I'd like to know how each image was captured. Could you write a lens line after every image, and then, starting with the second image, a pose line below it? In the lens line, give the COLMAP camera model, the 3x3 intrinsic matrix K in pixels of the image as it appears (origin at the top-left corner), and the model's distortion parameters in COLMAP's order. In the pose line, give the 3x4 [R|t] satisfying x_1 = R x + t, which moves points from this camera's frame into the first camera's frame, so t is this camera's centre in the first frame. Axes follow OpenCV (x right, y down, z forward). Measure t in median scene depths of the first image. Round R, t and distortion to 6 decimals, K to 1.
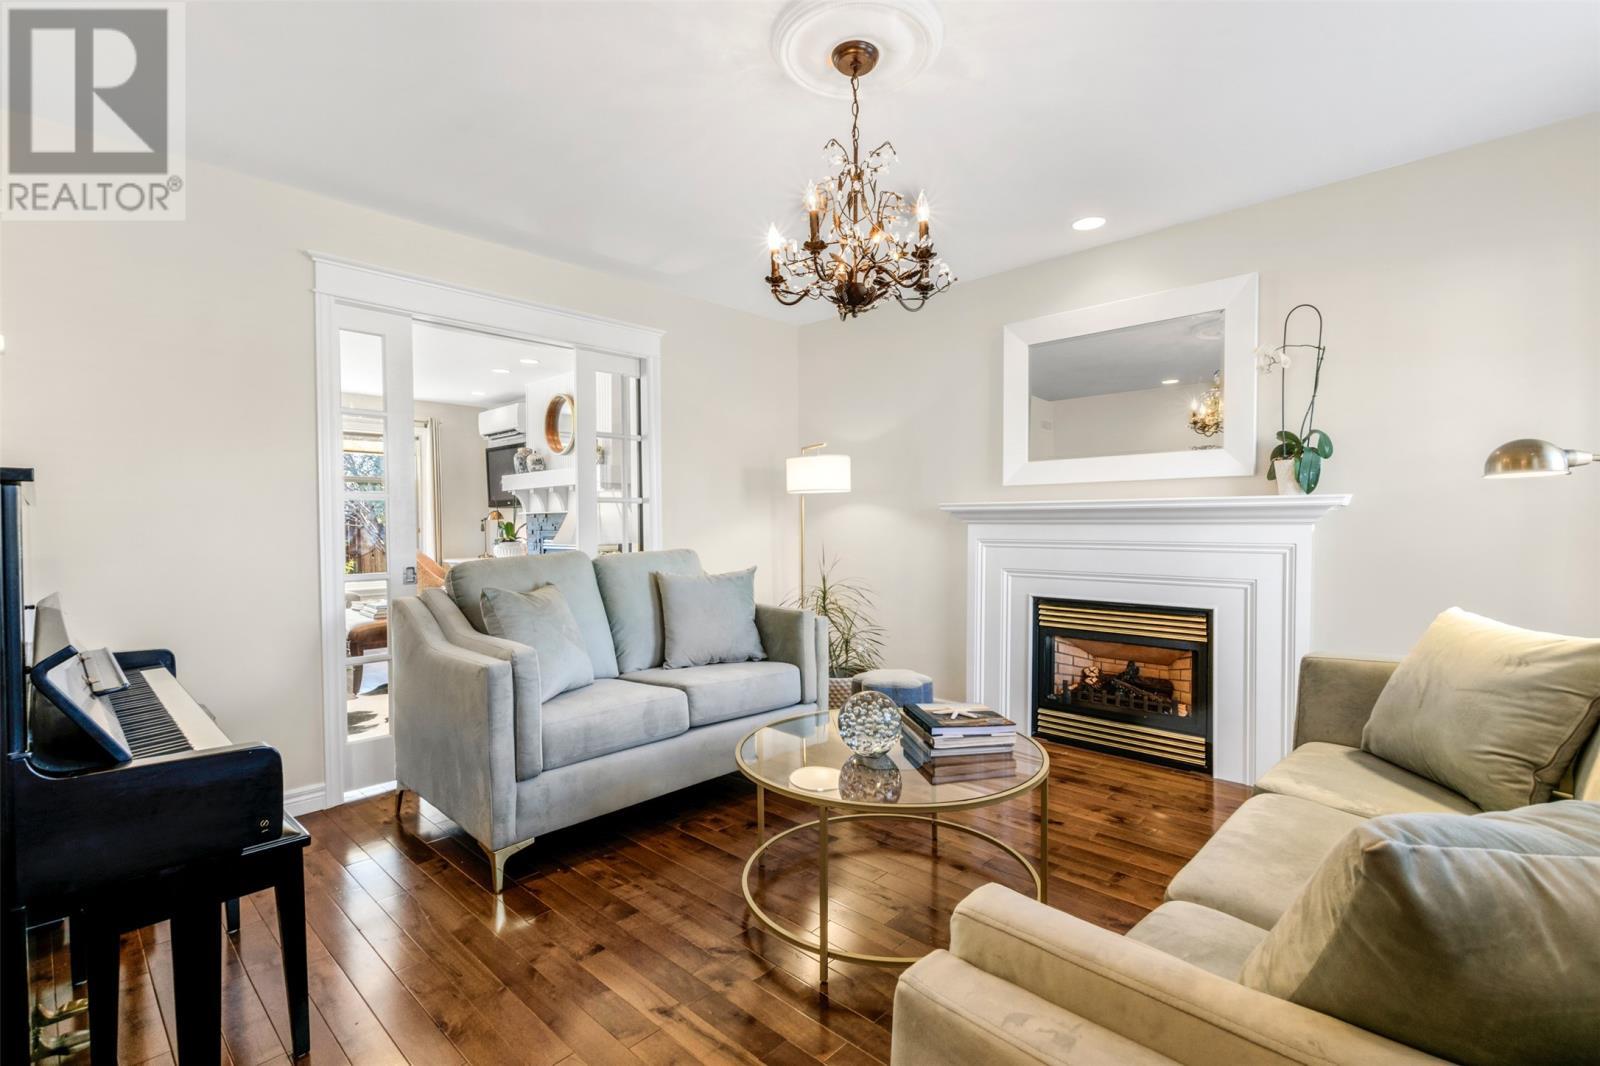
lens RADIAL K [[733.8, 0, 802.3], [0, 733.8, 537.1], [0, 0, 1]] dist [0.010215, -0.001682]
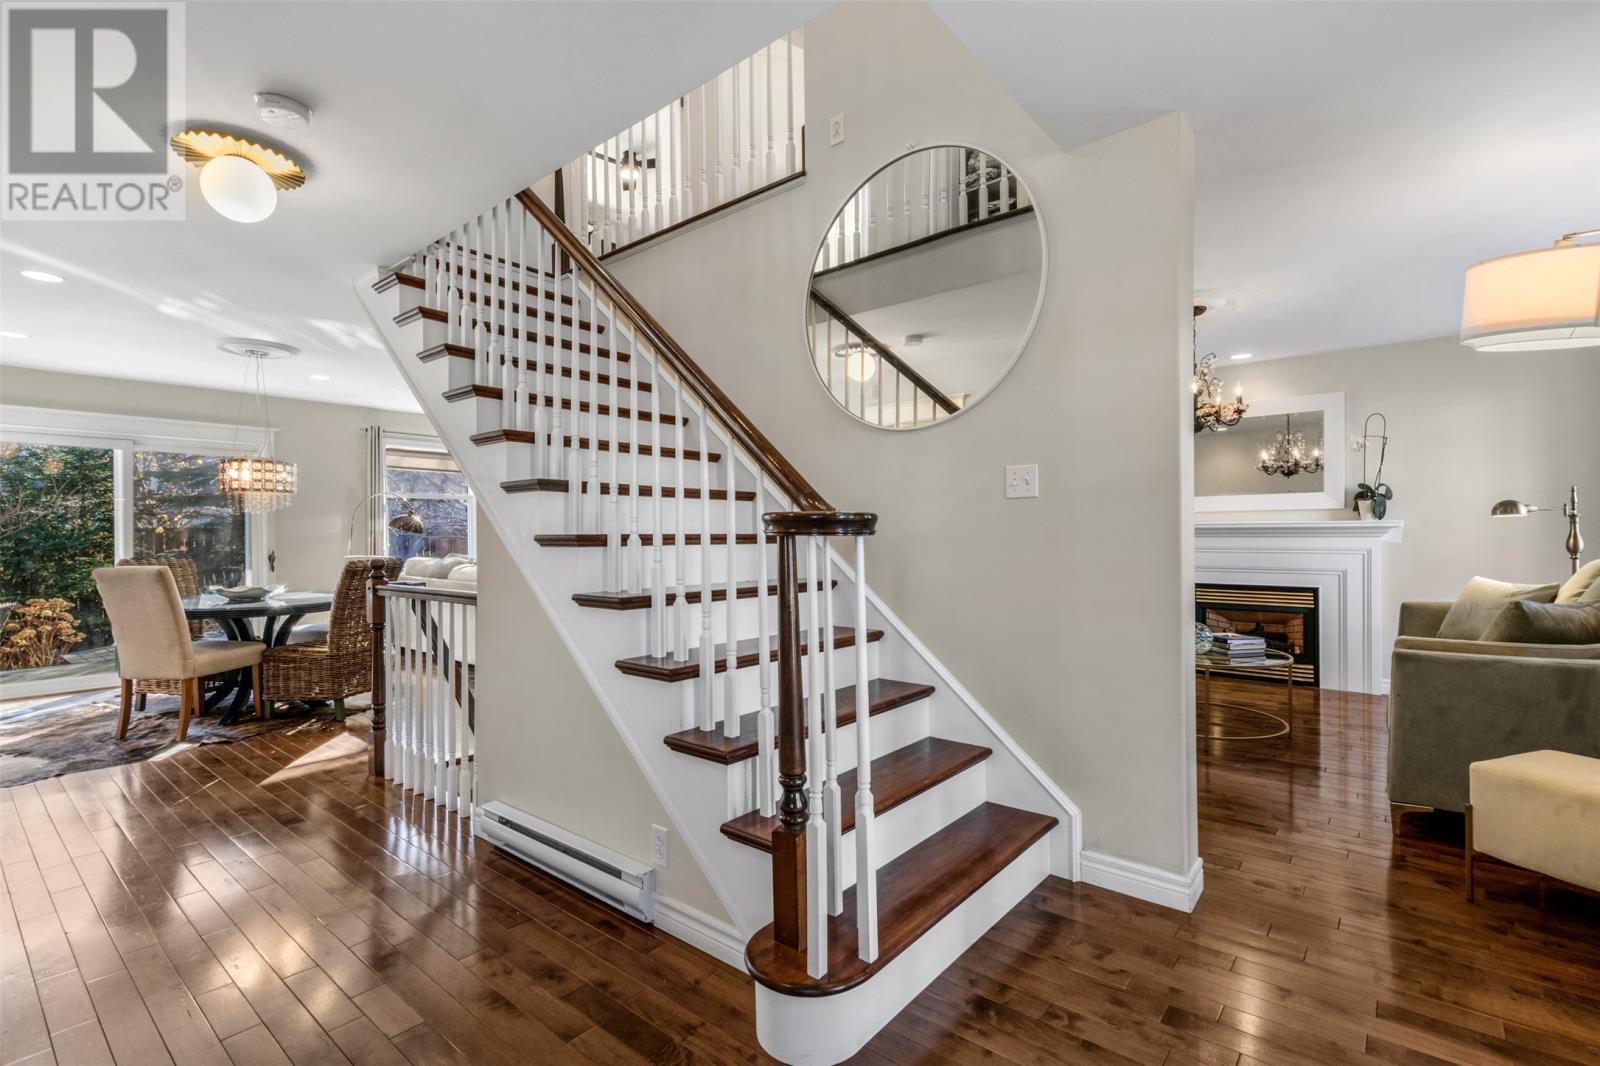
lens RADIAL K [[733.8, 0, 807.9], [0, 733.8, 533.8], [0, 0, 1]] dist [0.010215, -0.001682]
pose [[0.998052, -0.000907, 0.062375, -0.770679], [0.002196, 0.999785, -0.020606, 0.007375], [-0.062343, 0.020703, 0.997840, -0.662218]]
